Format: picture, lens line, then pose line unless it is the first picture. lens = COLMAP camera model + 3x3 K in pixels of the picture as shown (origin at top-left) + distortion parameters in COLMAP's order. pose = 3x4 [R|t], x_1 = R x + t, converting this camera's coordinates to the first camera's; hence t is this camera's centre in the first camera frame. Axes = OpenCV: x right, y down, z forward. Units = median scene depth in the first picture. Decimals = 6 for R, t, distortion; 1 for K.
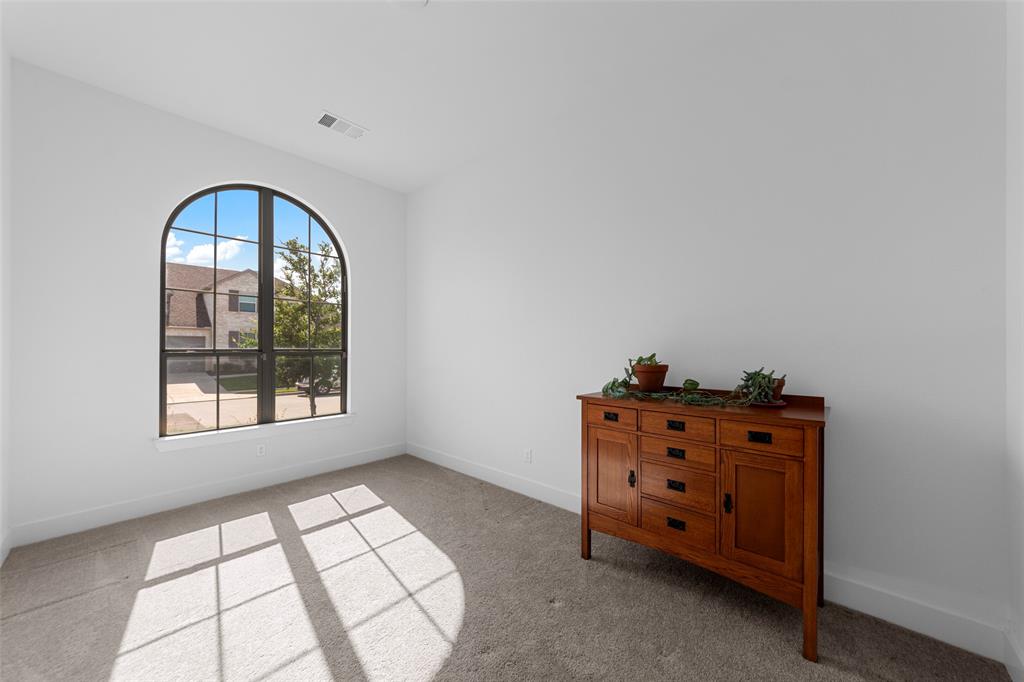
lens RADIAL K [[366.9, 0, 511.1], [0, 366.9, 347.7], [0, 0, 1]] dist [-0.000944, -0.000188]
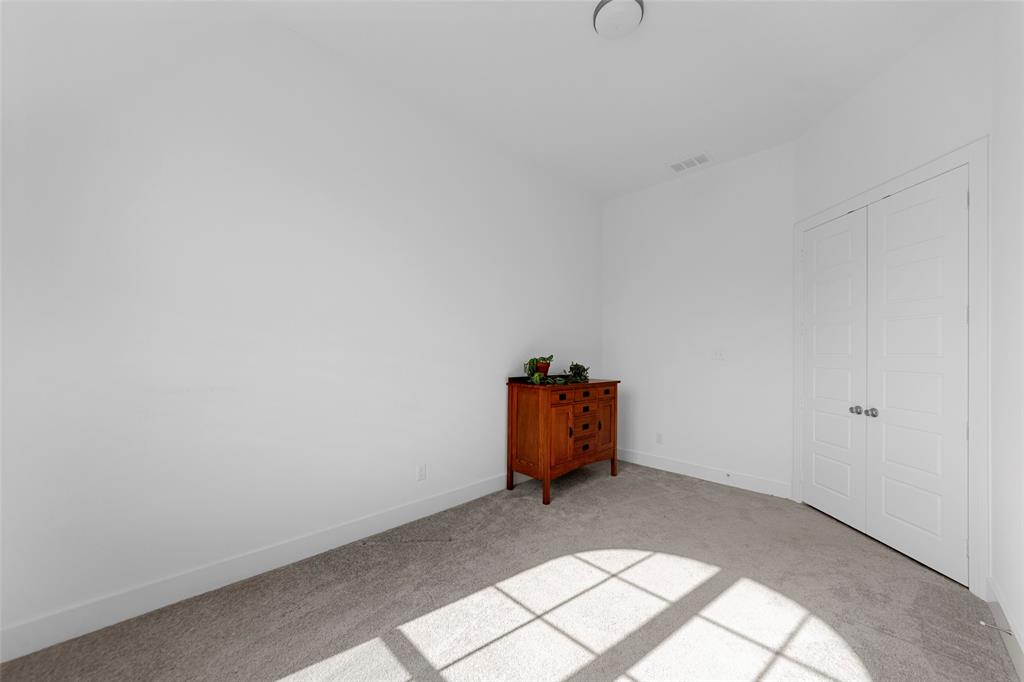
lens RADIAL K [[366.9, 0, 511.1], [0, 366.9, 347.7], [0, 0, 1]] dist [-0.000944, -0.000188]
pose [[0.075922, 0.013120, 0.997027, -1.306510], [-0.010062, 0.999873, -0.012391, 0.006436], [-0.997063, -0.009092, 0.076045, 1.143029]]
